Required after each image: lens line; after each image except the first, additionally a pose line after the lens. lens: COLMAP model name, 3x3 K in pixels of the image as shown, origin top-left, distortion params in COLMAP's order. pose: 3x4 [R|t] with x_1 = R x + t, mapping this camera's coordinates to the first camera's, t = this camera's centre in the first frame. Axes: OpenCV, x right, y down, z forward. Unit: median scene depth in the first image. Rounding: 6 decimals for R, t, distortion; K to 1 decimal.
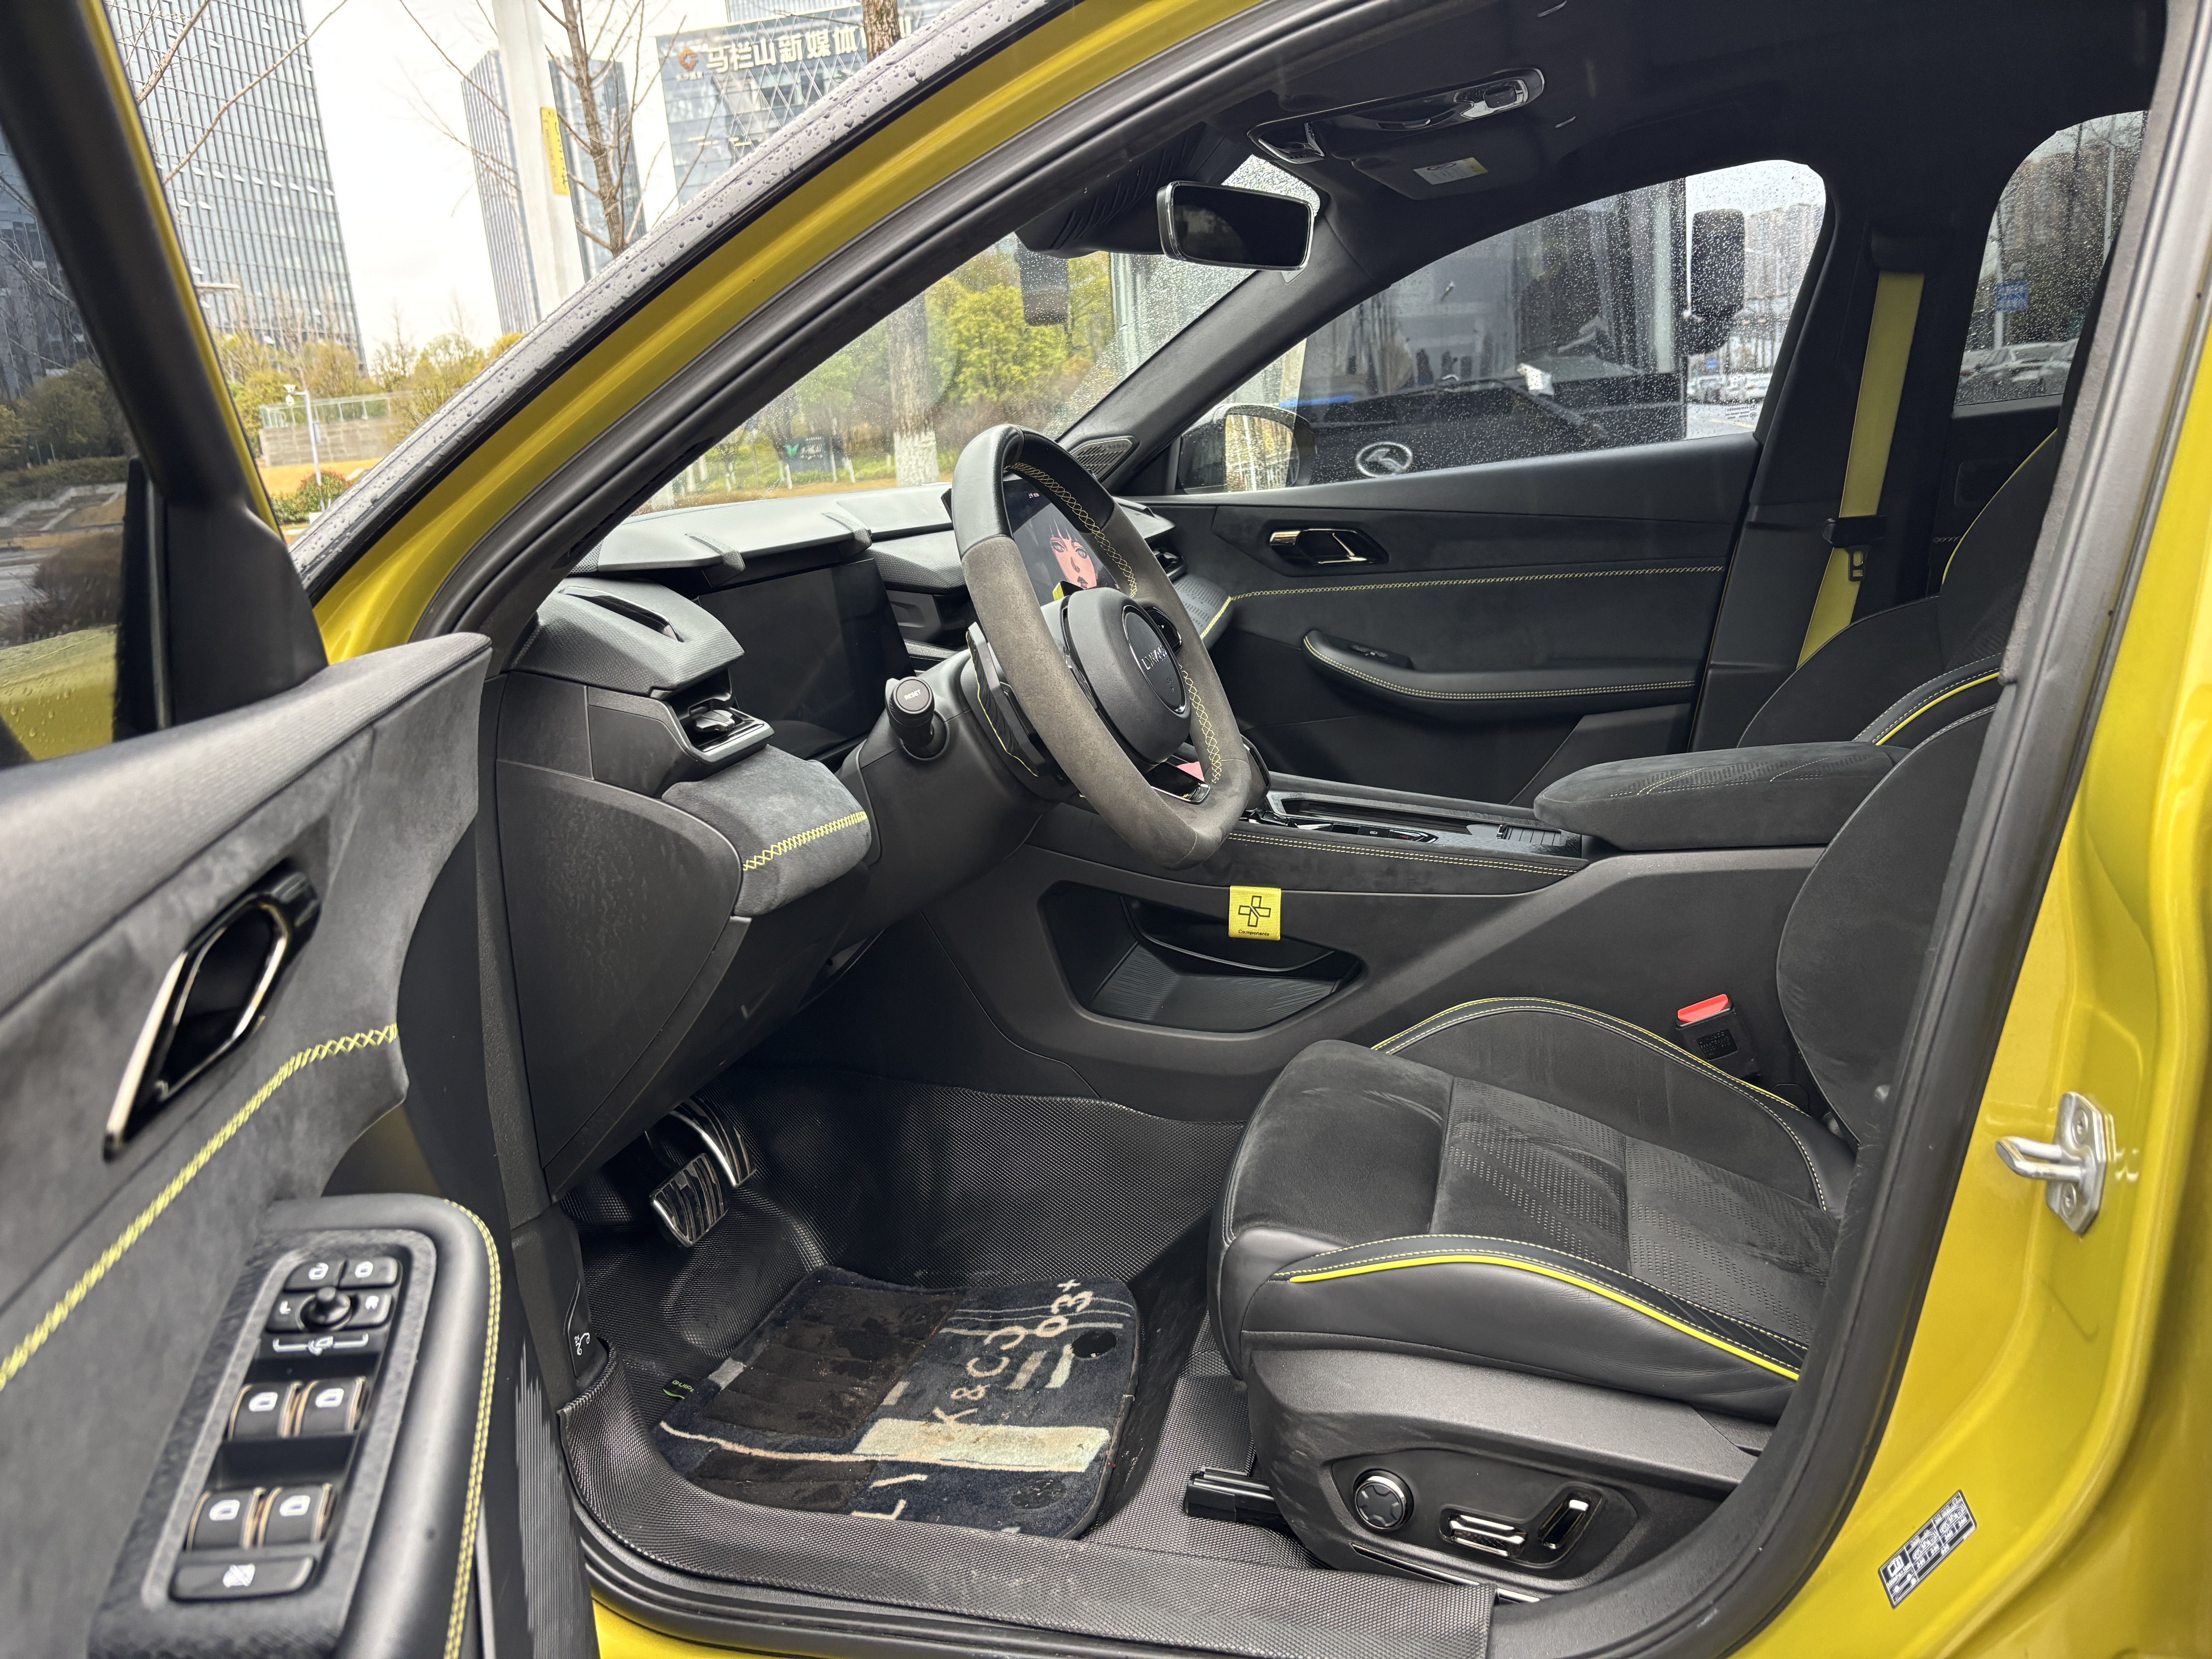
lens RADIAL K [[1691.0, 0, 1106.0], [0, 1691.0, 829.5], [0, 0, 1]] dist [0.035424, -0.004382]
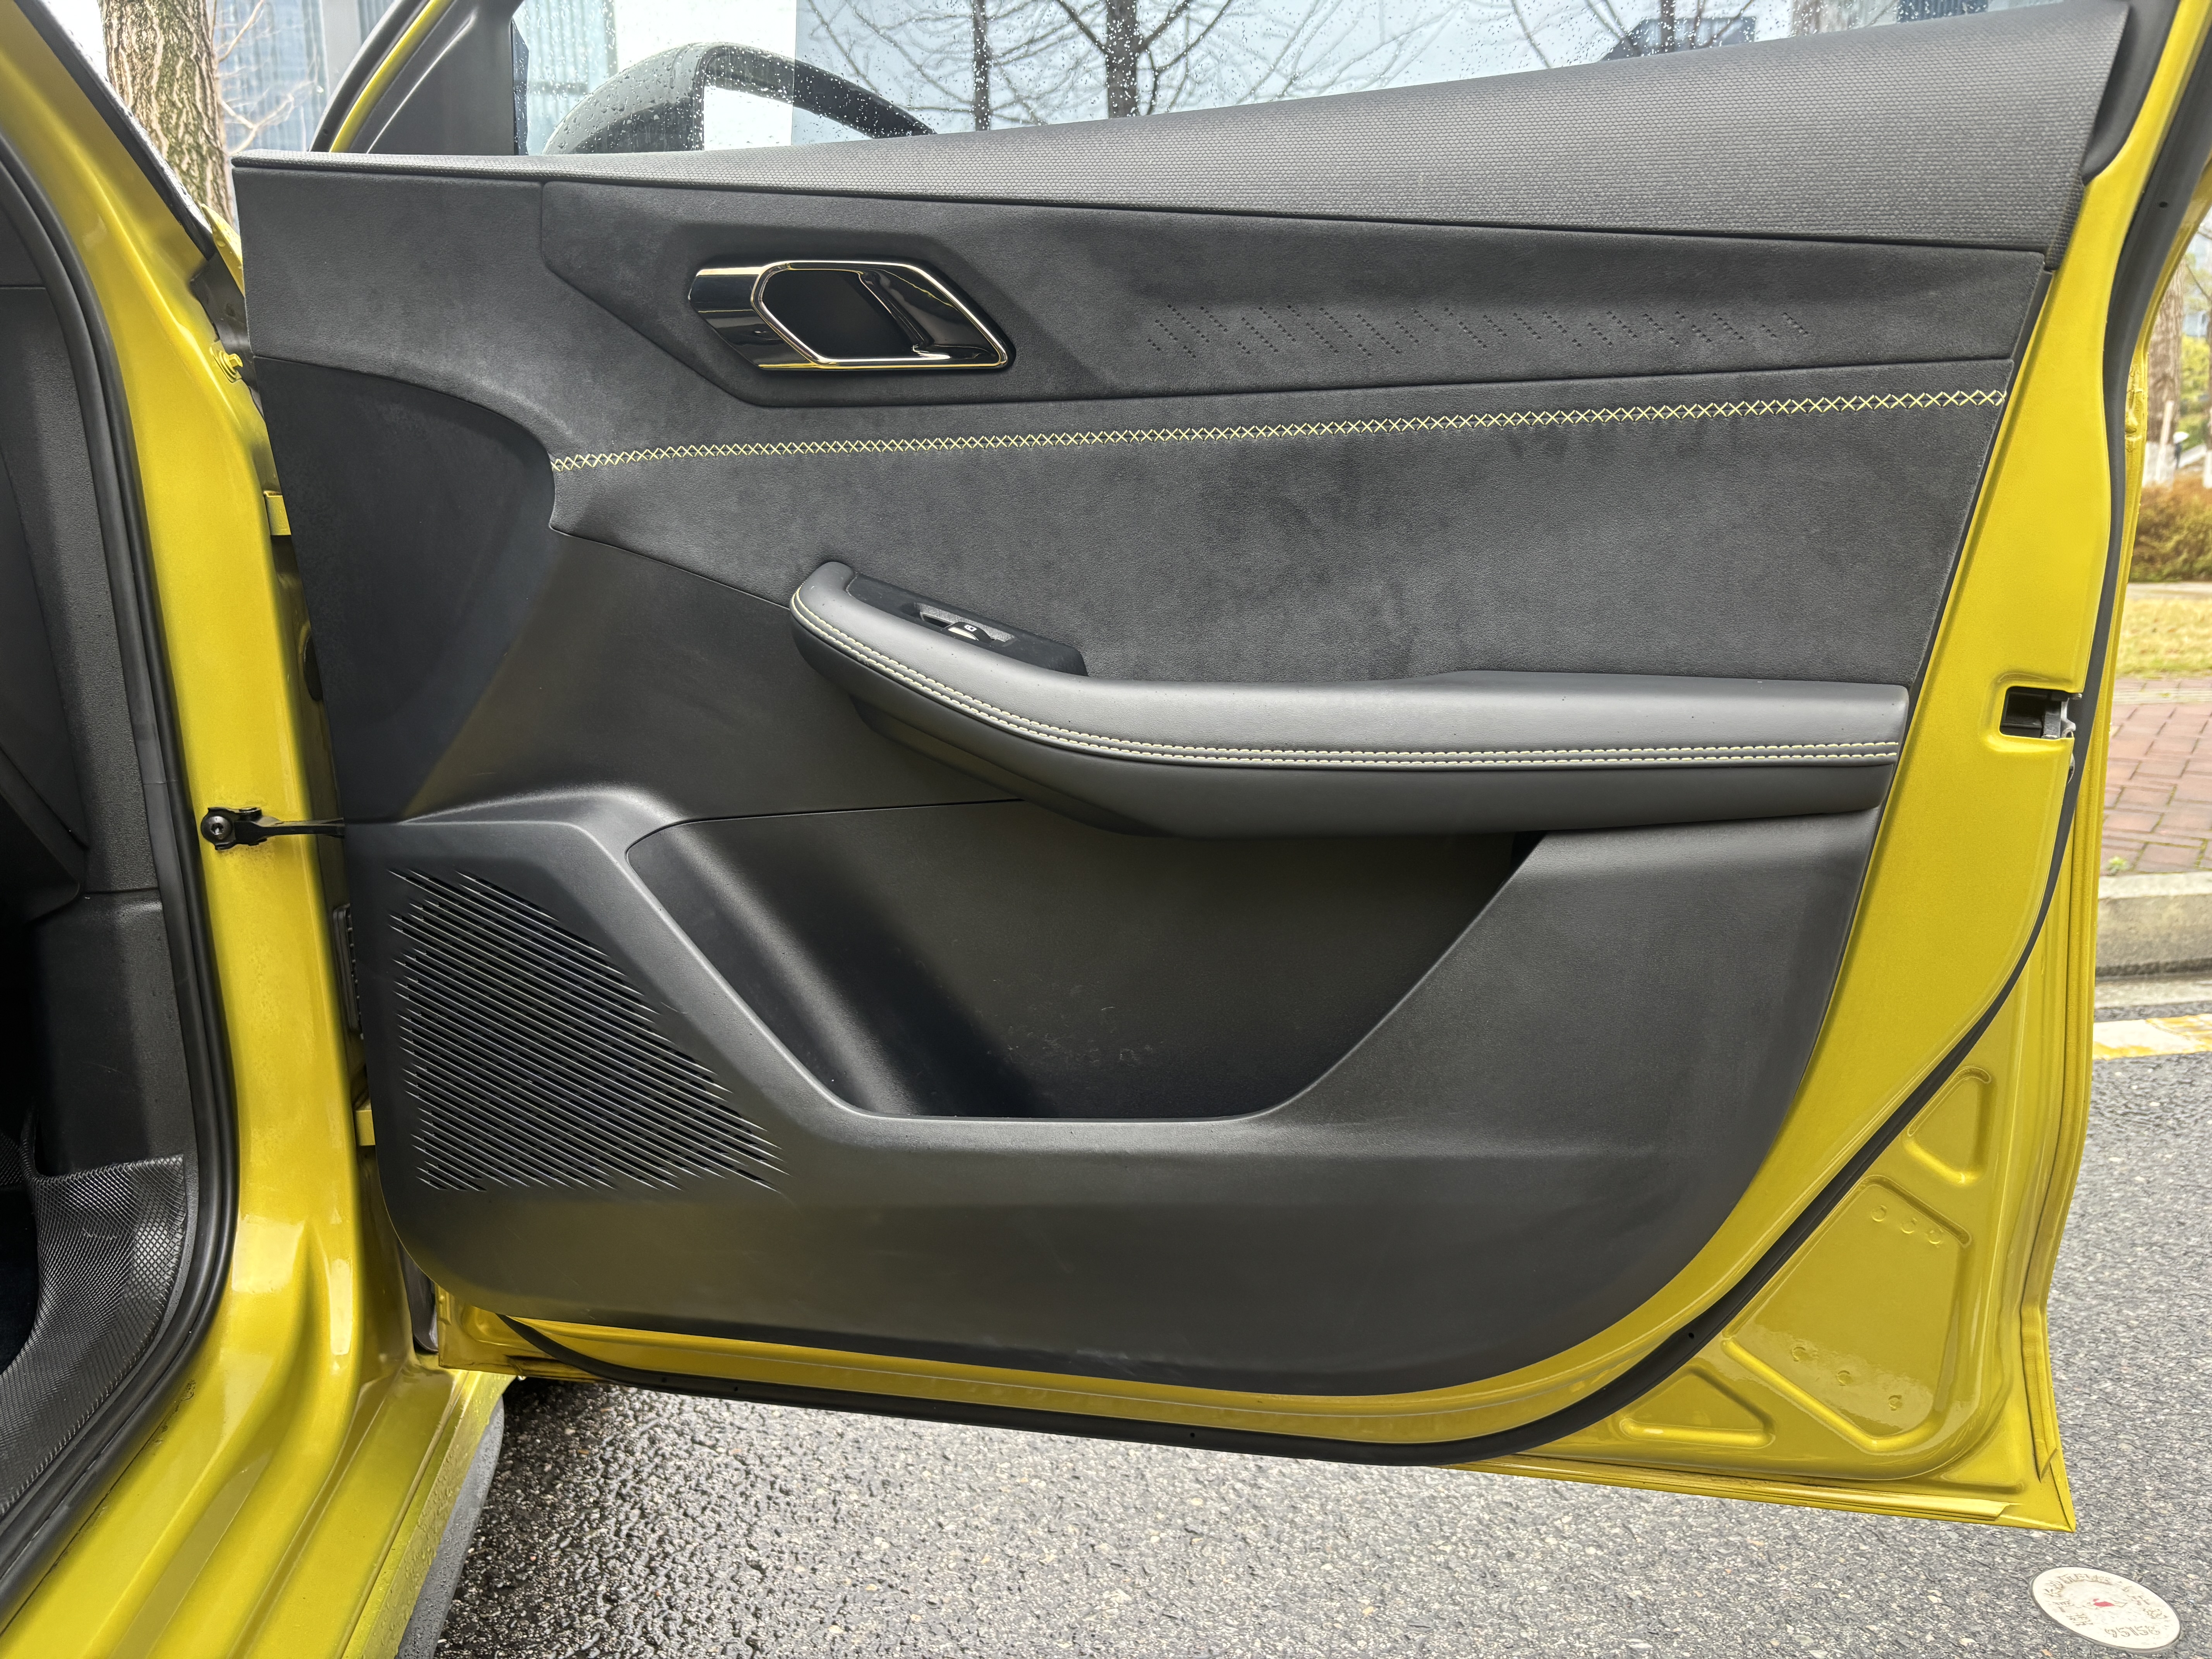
lens RADIAL K [[1691.0, 0, 1106.0], [0, 1691.0, 829.5], [0, 0, 1]] dist [0.035424, -0.004382]
pose [[0.997765, 0.066292, 0.008339, 0.281934], [-0.065542, 0.995353, -0.070552, -0.058495], [-0.012977, 0.069848, 0.997473, 0.976190]]
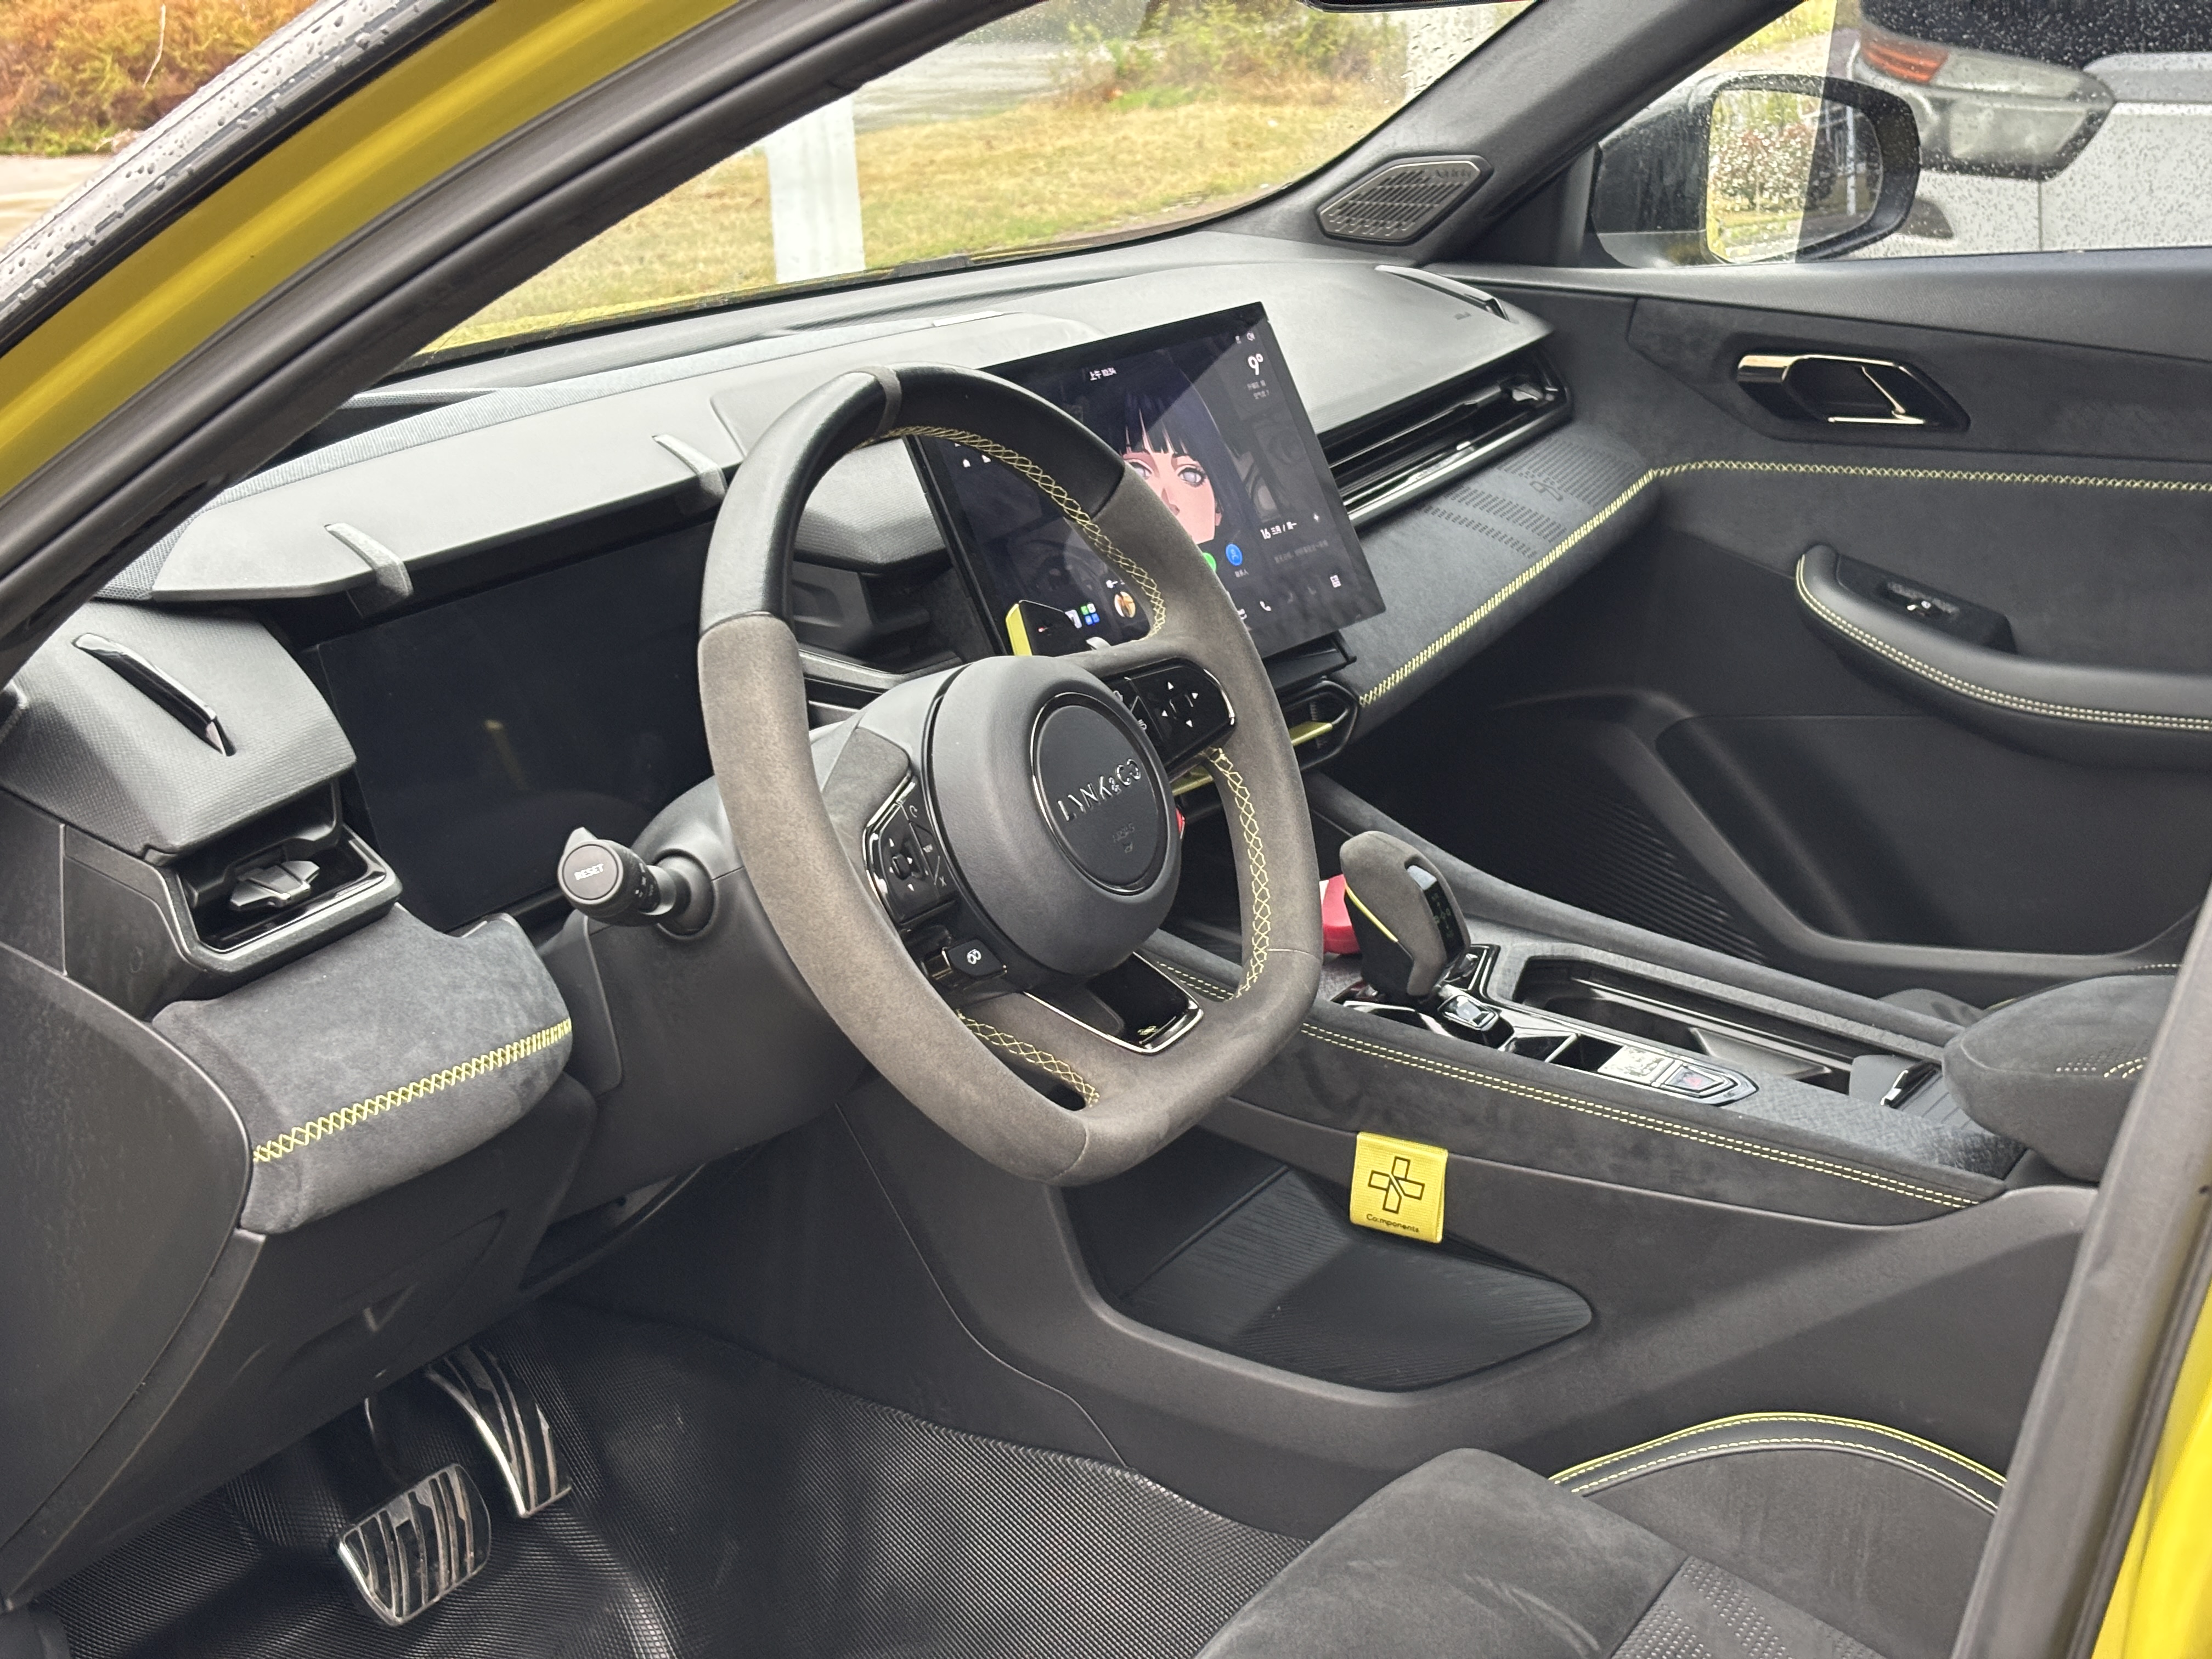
lens RADIAL K [[3367.3, 0, 1054.8], [0, 3367.3, 823.7], [0, 0, 1]] dist [0.078781, -0.071006]
pose [[0.965209, 0.099614, -0.241761, 0.238087], [-0.082555, 0.993393, 0.079720, -0.148368], [0.248105, -0.056988, 0.967055, -0.075345]]
